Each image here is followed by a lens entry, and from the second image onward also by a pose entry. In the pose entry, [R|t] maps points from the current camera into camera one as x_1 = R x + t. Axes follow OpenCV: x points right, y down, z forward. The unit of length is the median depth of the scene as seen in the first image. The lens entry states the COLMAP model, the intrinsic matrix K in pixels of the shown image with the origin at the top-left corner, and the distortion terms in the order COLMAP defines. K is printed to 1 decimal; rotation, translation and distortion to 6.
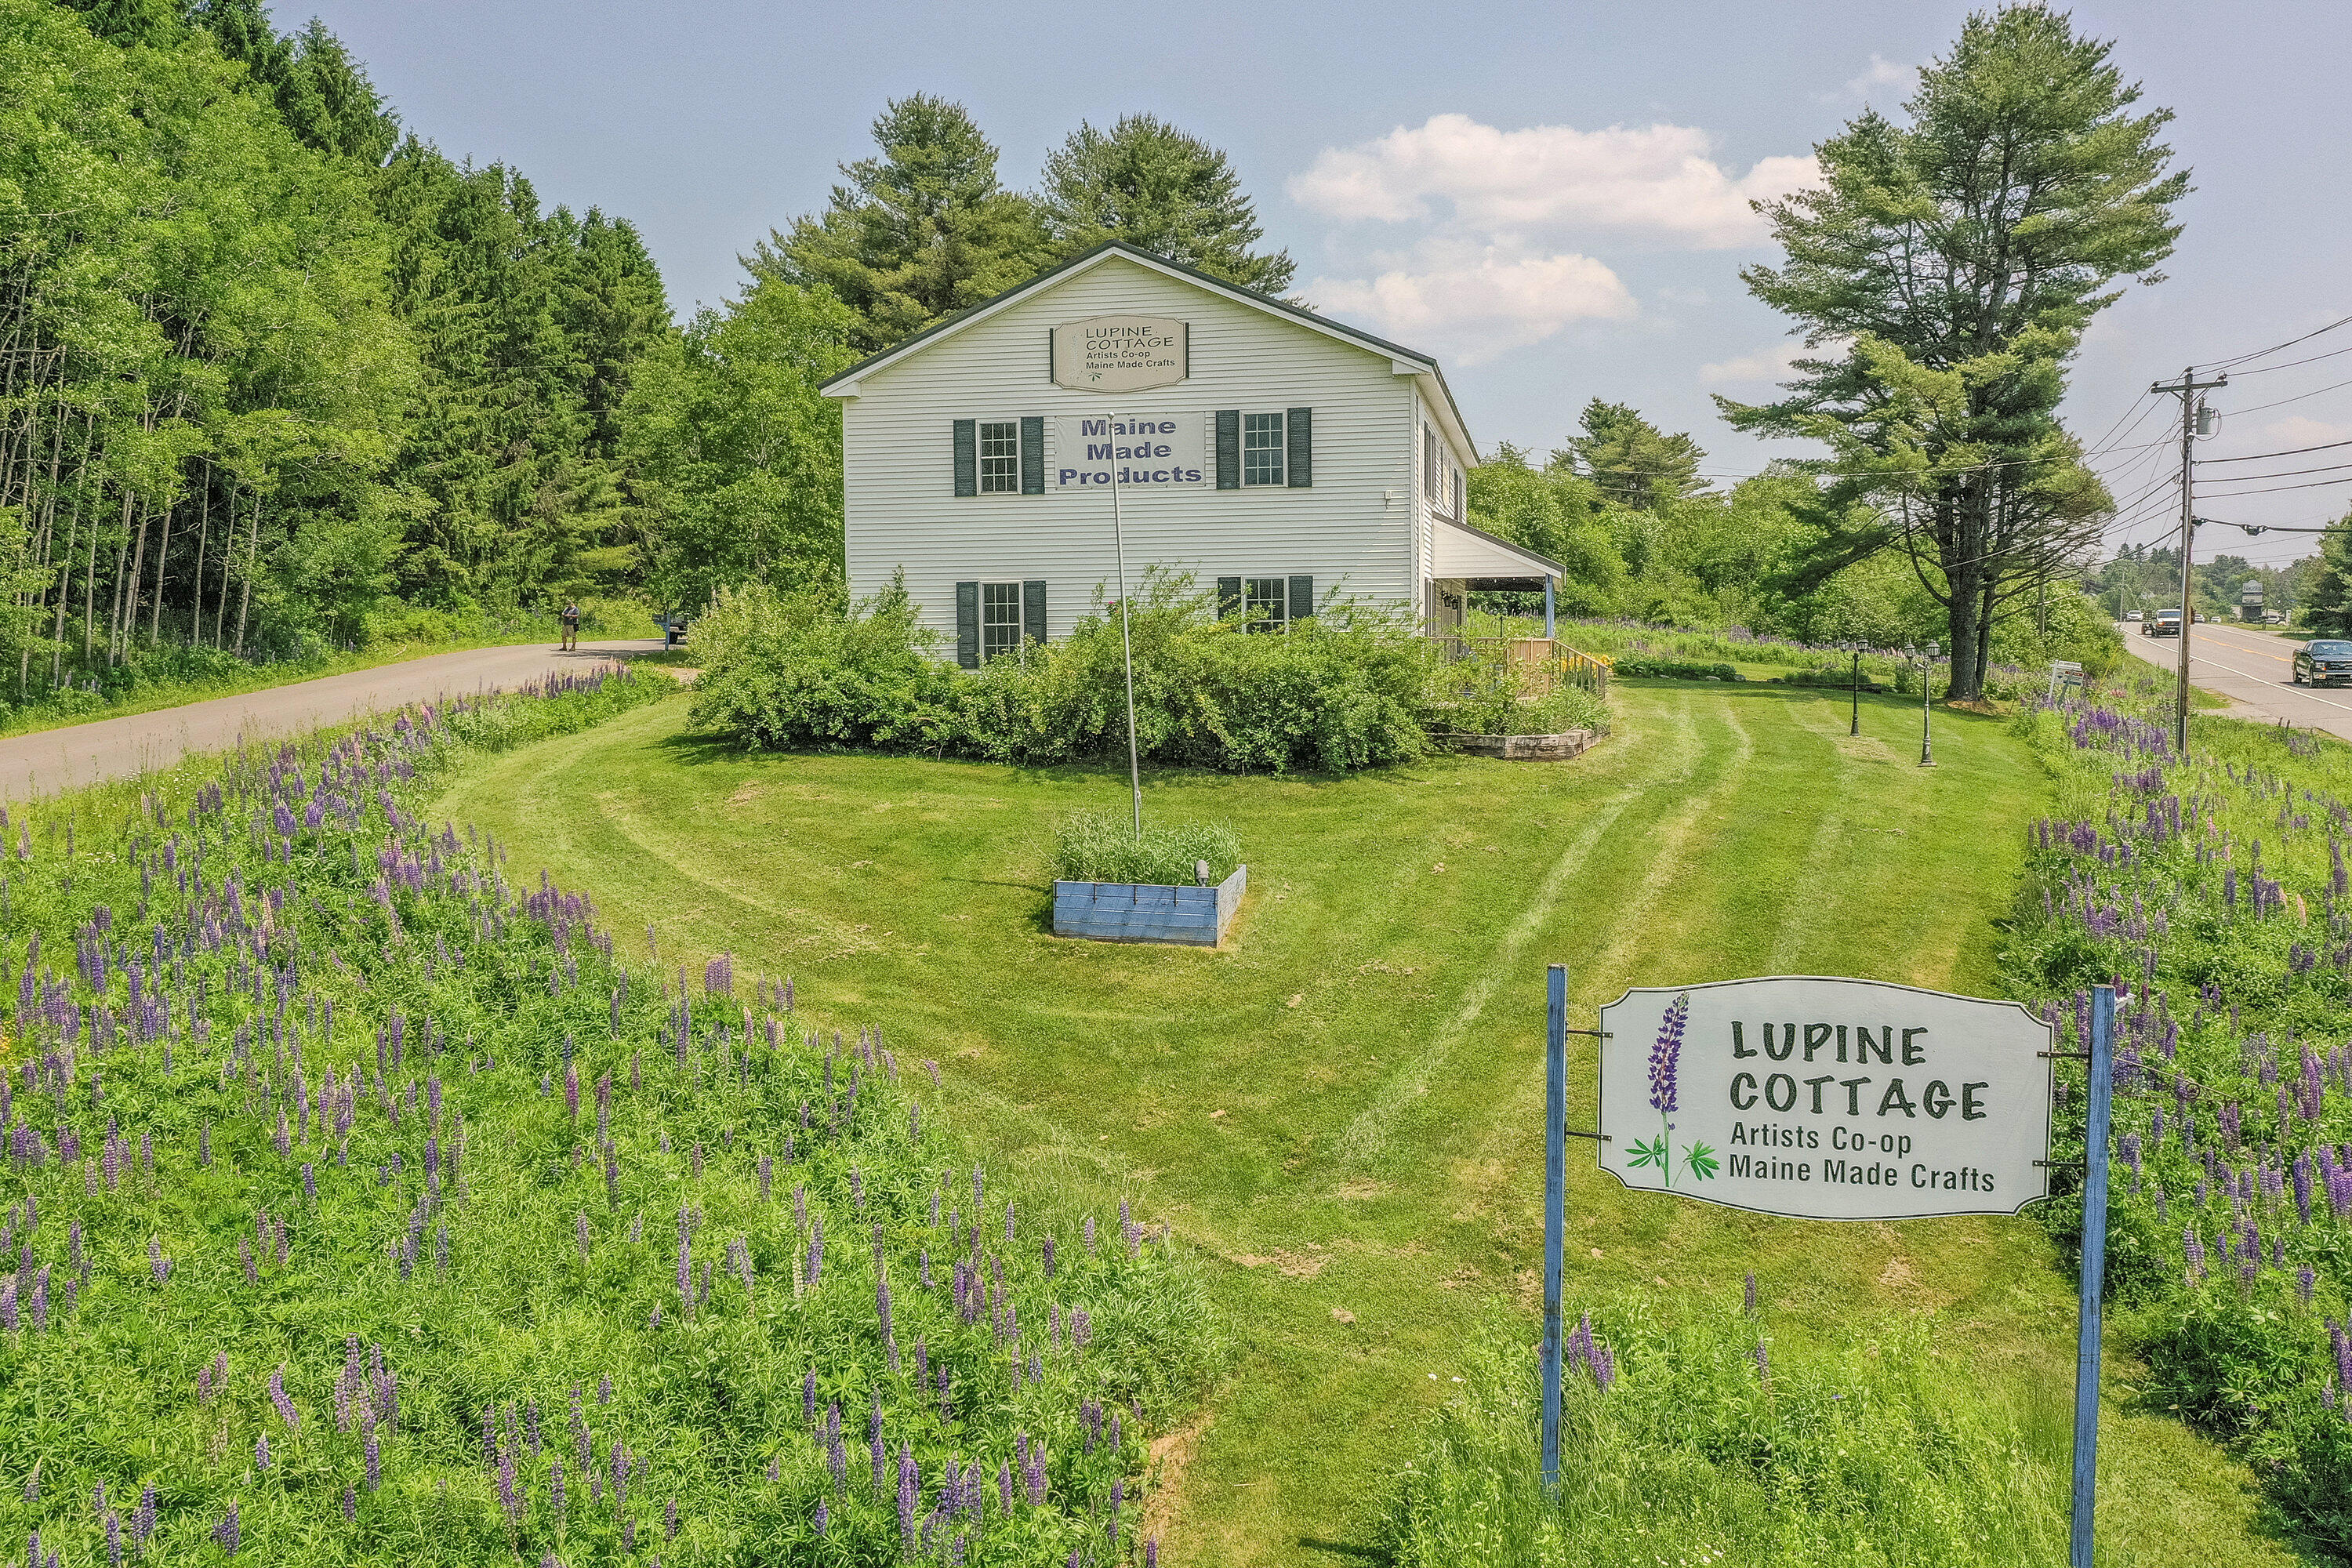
lens RADIAL K [[1838.2, 0, 1176.0], [0, 1838.2, 784.0], [0, 0, 1]] dist [0.001656, 0.001953]
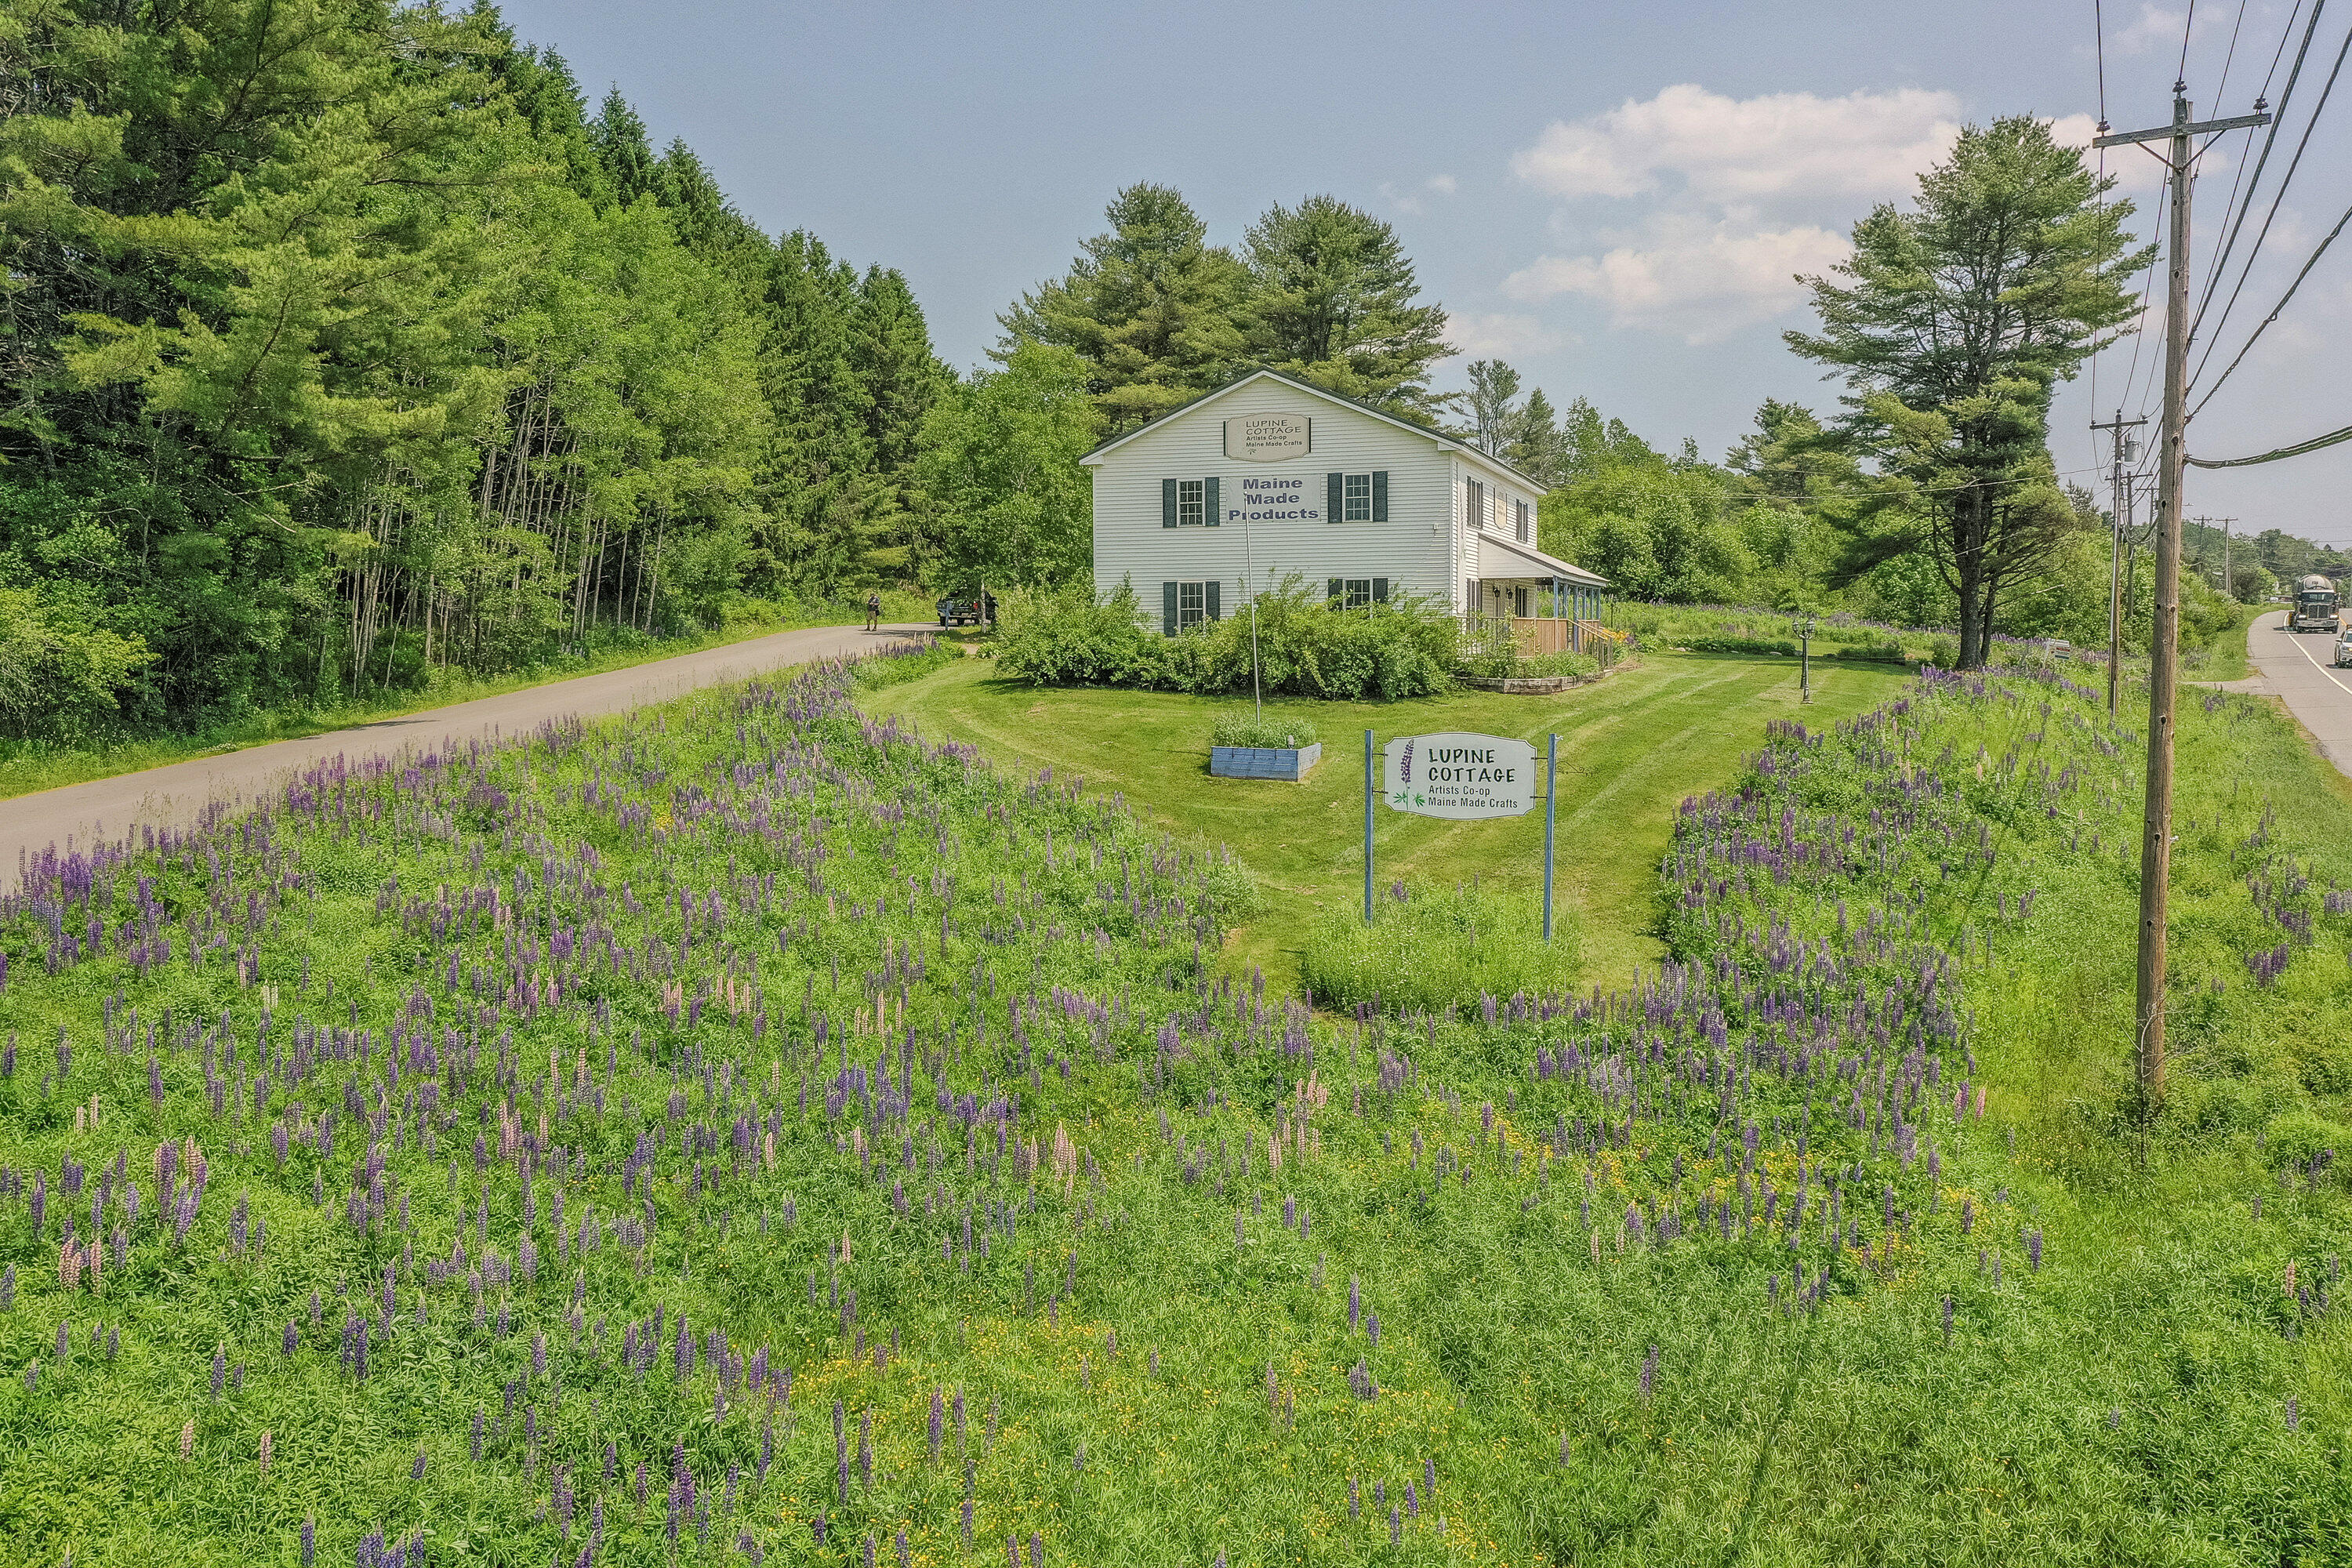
lens RADIAL K [[1838.2, 0, 1176.0], [0, 1838.2, 784.0], [0, 0, 1]] dist [0.001656, 0.001953]
pose [[0.993097, 0.010493, -0.116826, 0.043595], [-0.009718, 0.999927, 0.007199, 0.029231], [0.116893, -0.006014, 0.993126, -0.318975]]
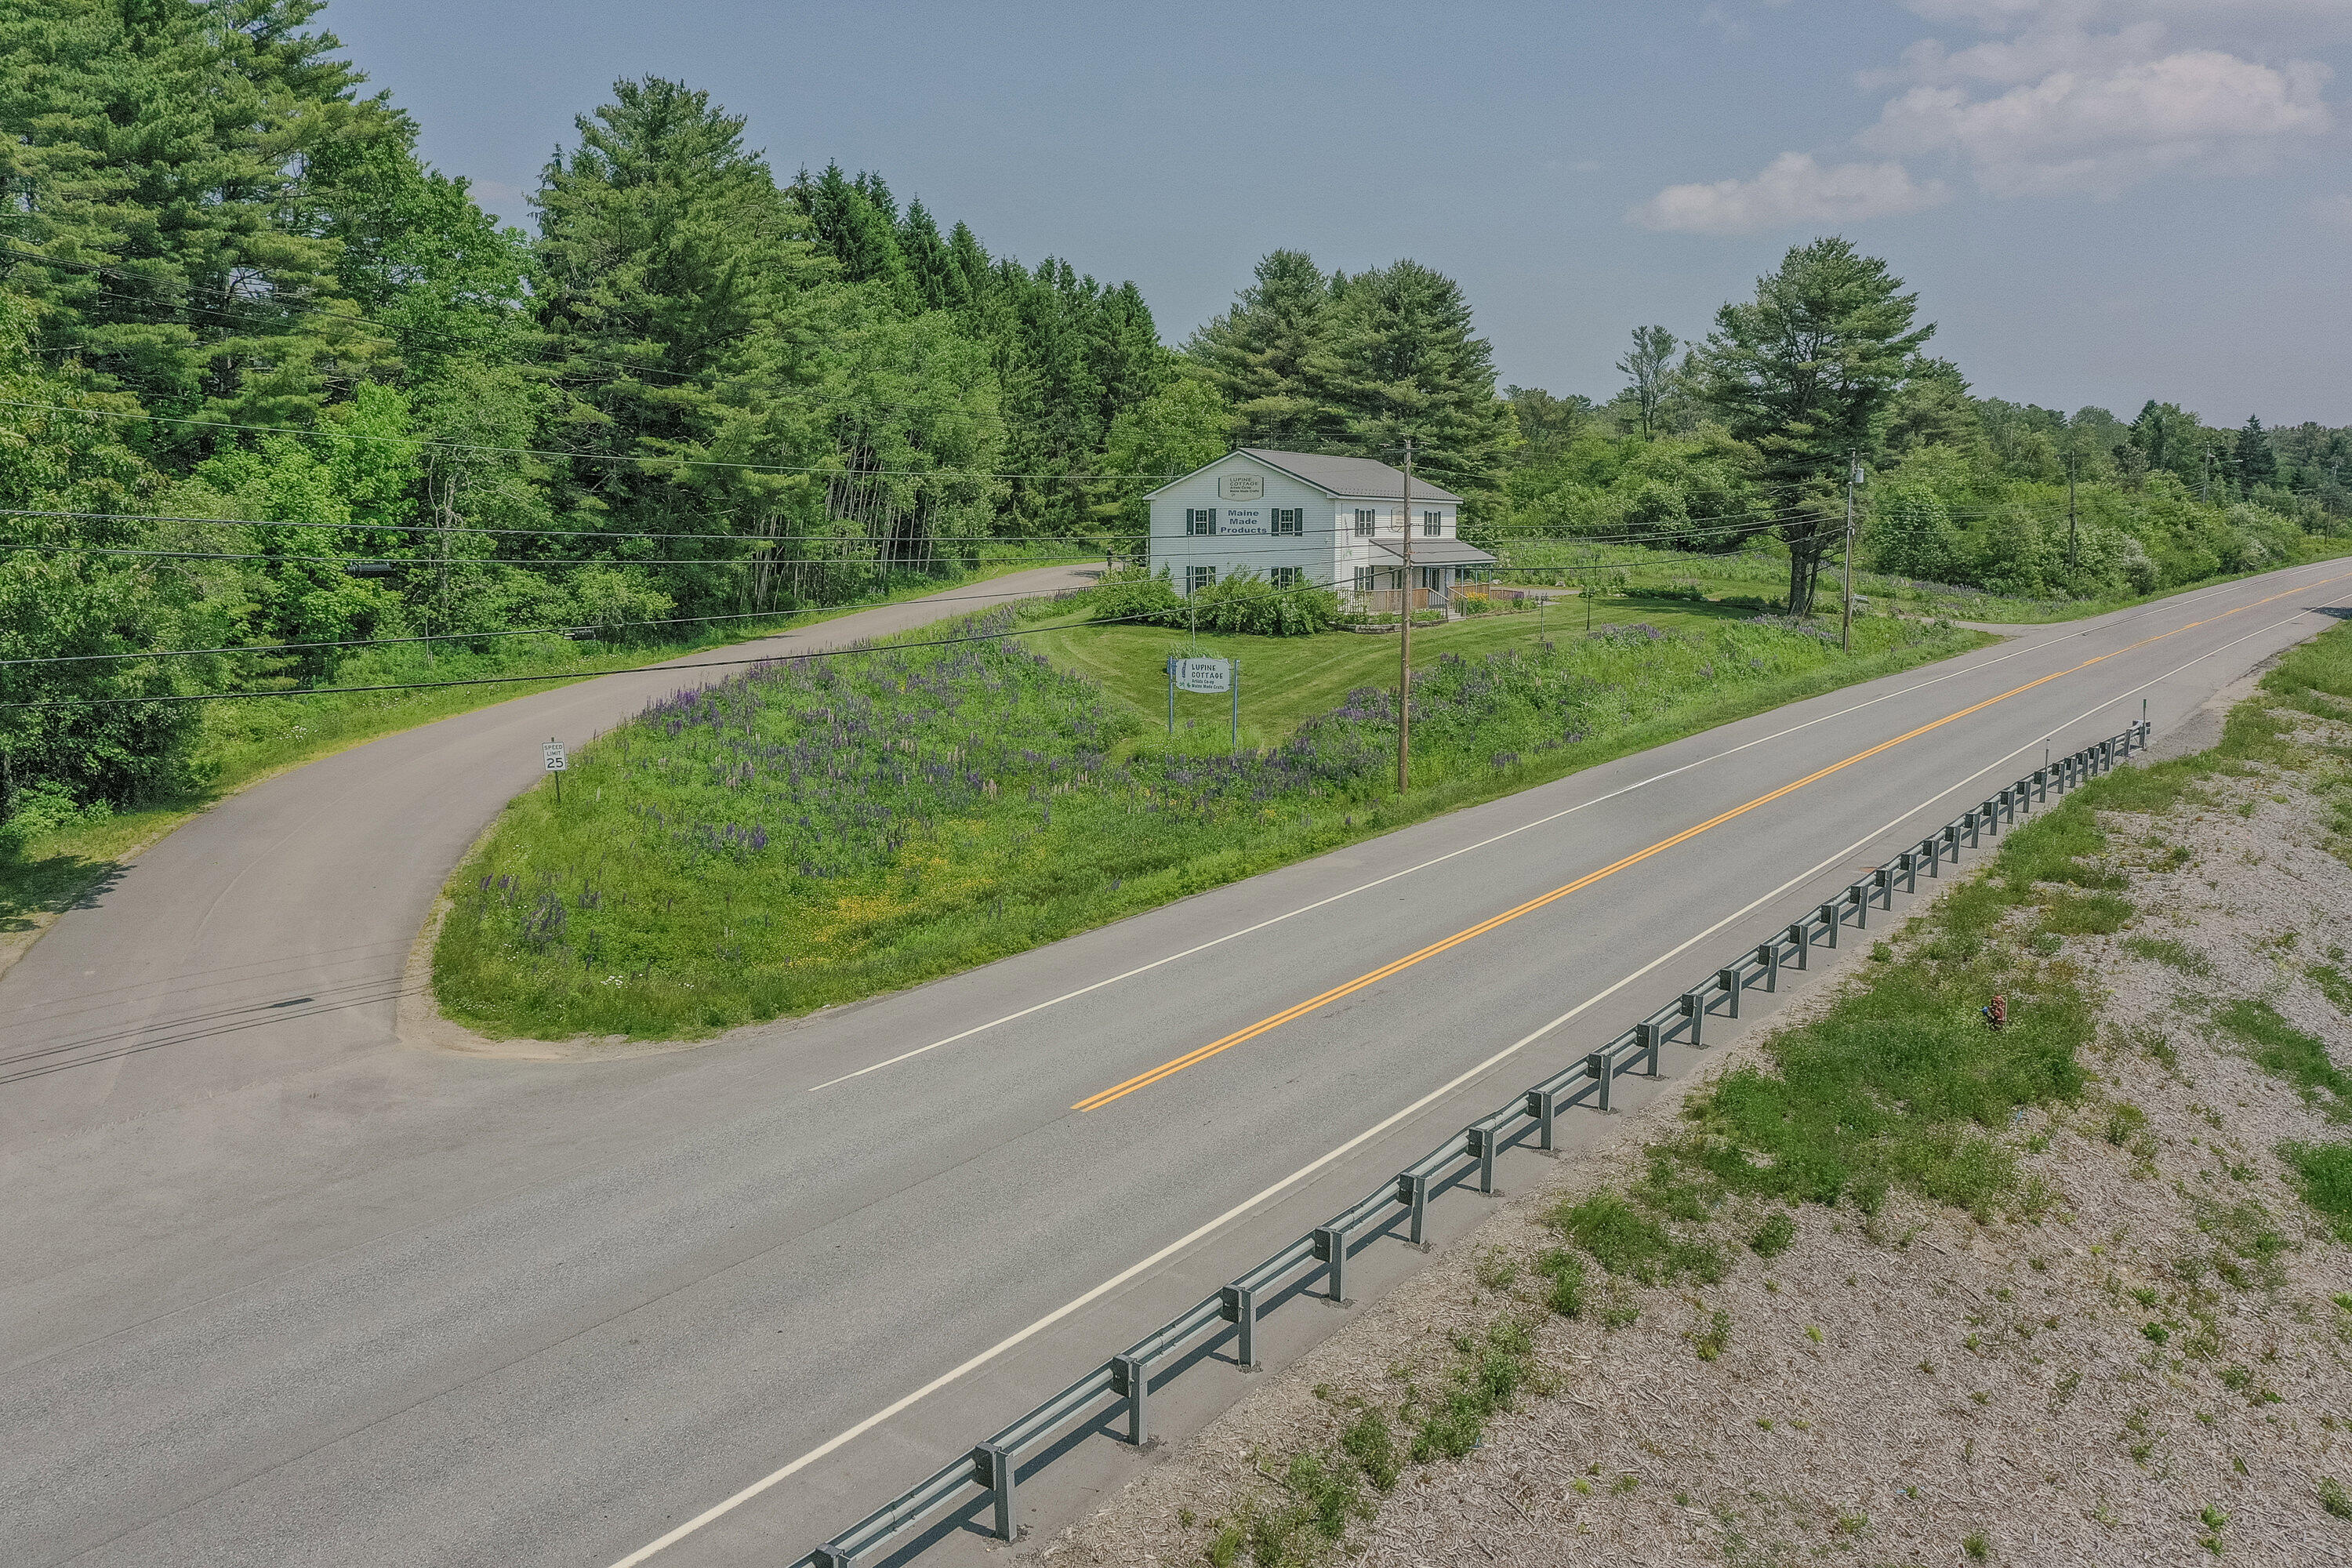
lens RADIAL K [[1838.2, 0, 1176.0], [0, 1838.2, 784.0], [0, 0, 1]] dist [0.001656, 0.001953]
pose [[0.957941, 0.050604, -0.282468, 0.386573], [-0.033092, 0.997242, 0.066428, 0.021352], [0.285050, -0.054287, 0.956974, -0.981815]]
